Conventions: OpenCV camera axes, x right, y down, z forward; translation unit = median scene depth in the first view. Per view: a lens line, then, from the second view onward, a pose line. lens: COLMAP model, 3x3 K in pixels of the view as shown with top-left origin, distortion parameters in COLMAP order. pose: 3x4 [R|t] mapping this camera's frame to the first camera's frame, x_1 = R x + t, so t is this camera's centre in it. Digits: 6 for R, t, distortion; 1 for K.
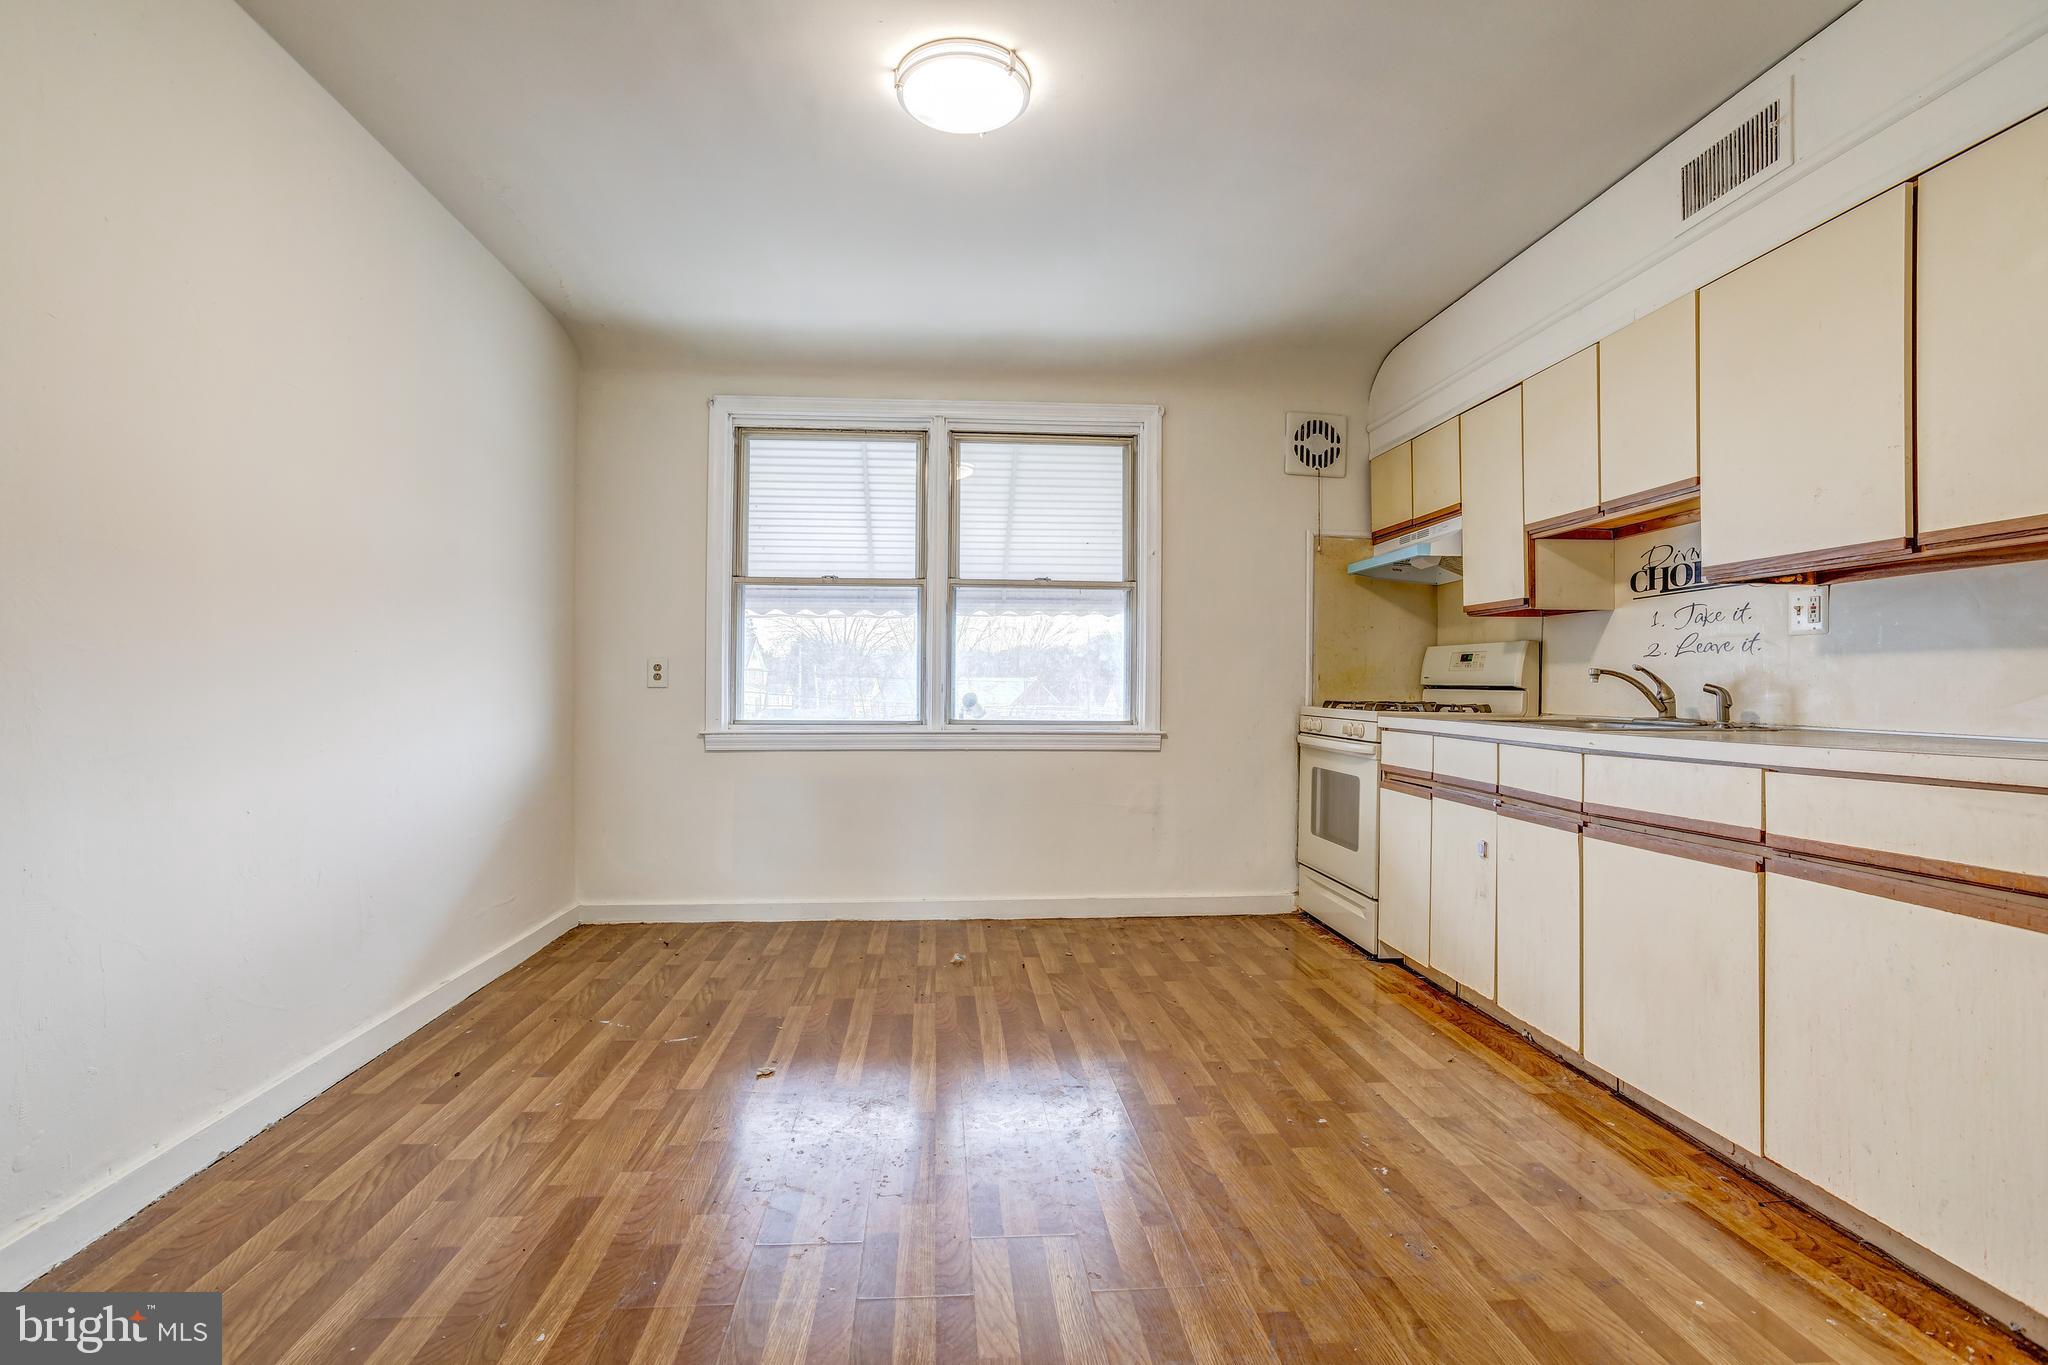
lens RADIAL K [[1013.0, 0, 1035.9], [0, 1013.0, 671.8], [0, 0, 1]] dist [-0.046485, 0.026820]
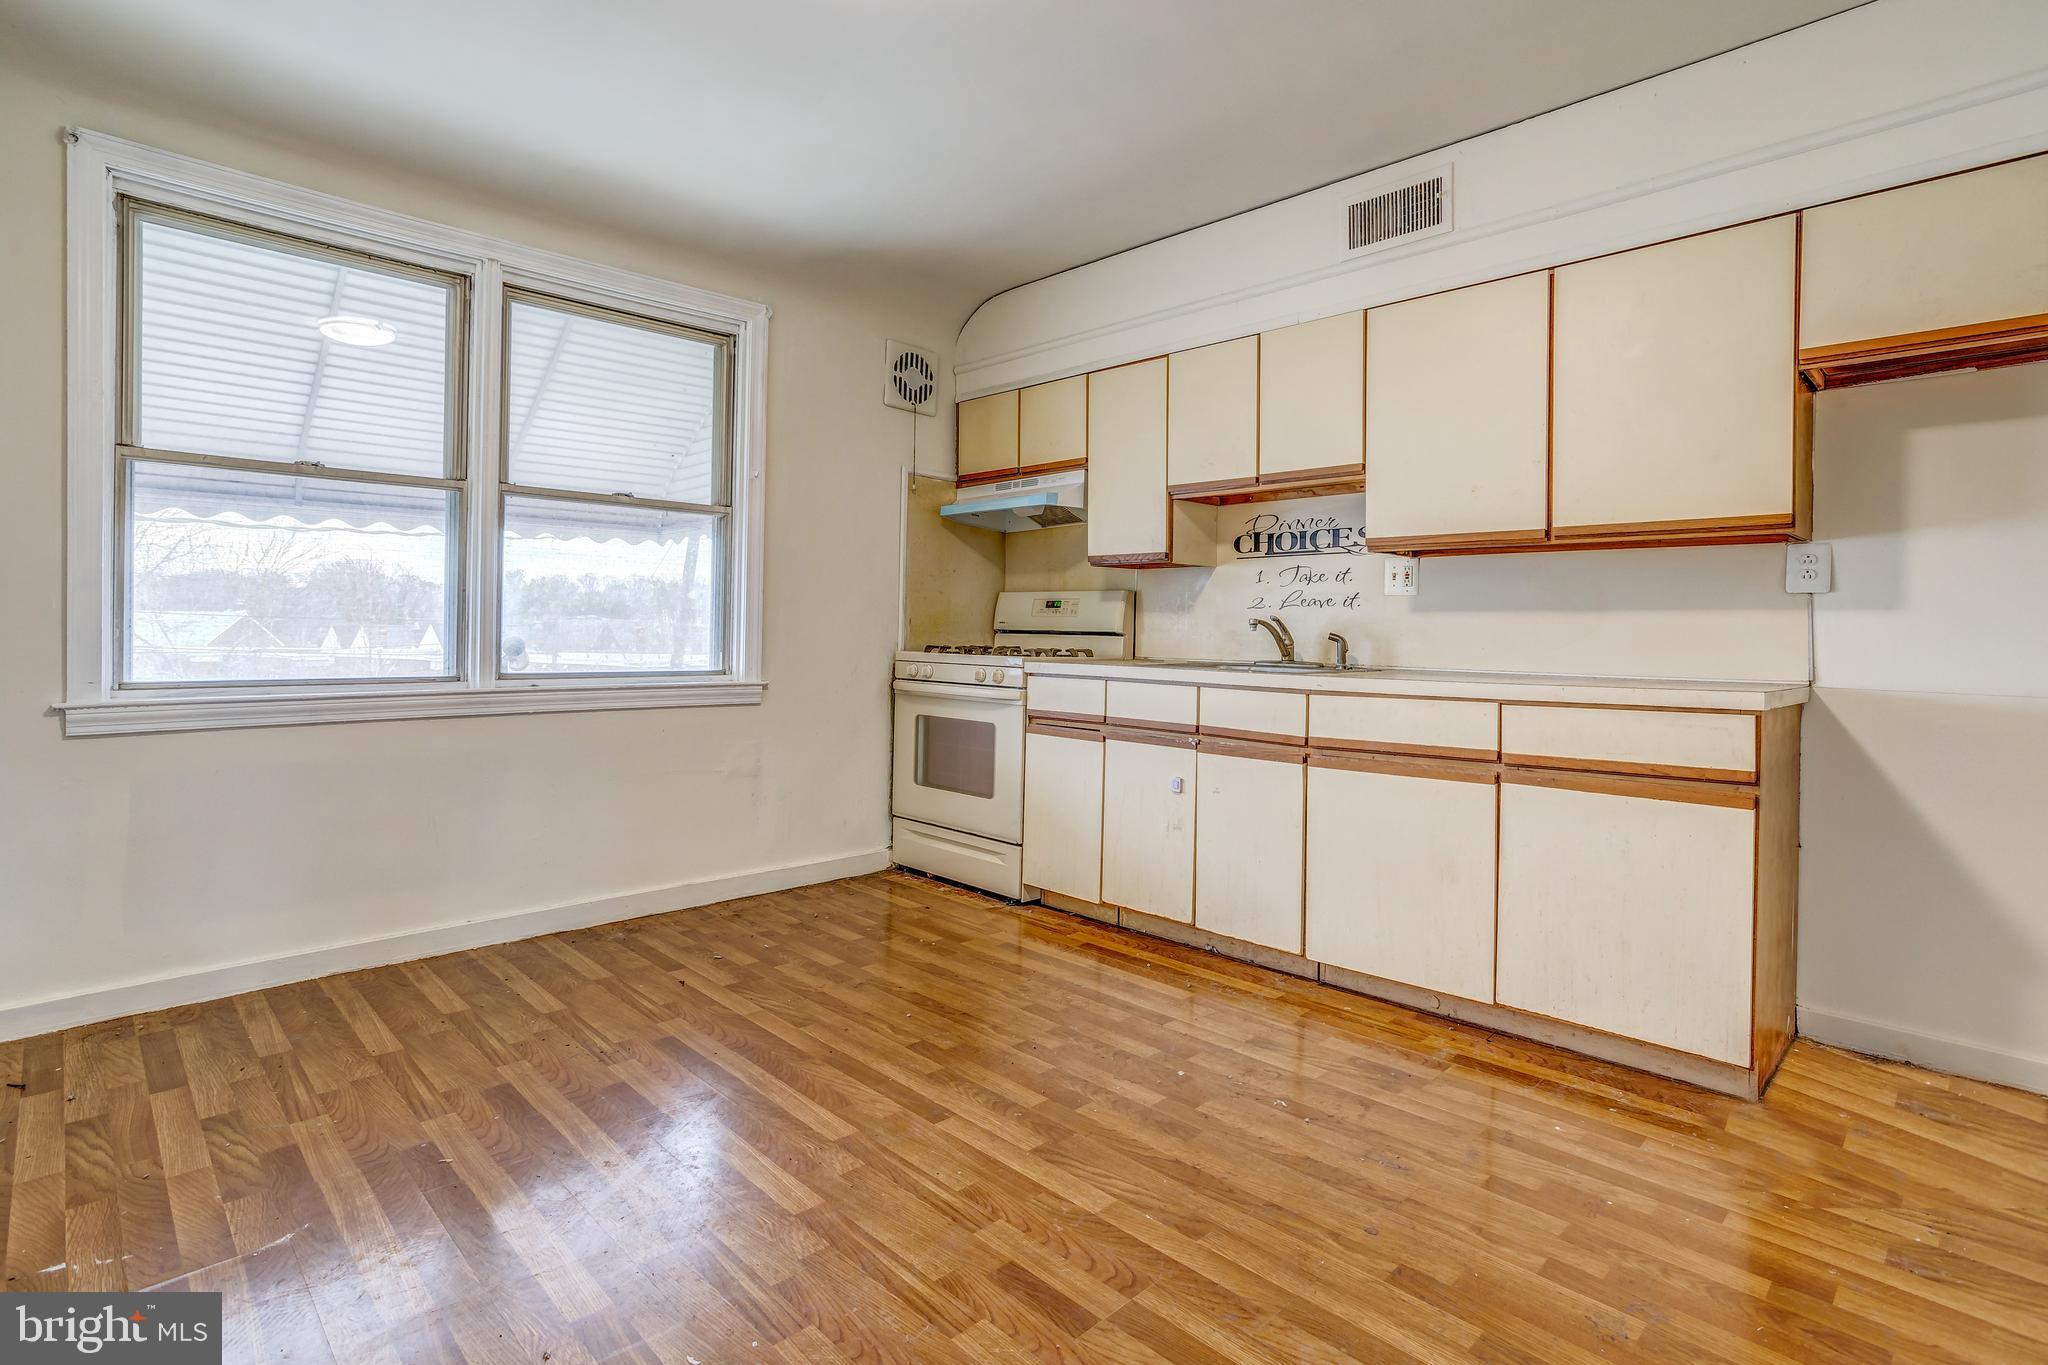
lens RADIAL K [[1013.0, 0, 1030.0], [0, 1013.0, 629.7], [0, 0, 1]] dist [-0.046485, 0.026820]
pose [[0.763378, 0.004476, 0.645936, -0.306329], [-0.017456, 0.999754, 0.013702, -0.001832], [-0.645716, -0.021736, 0.763268, 0.223313]]
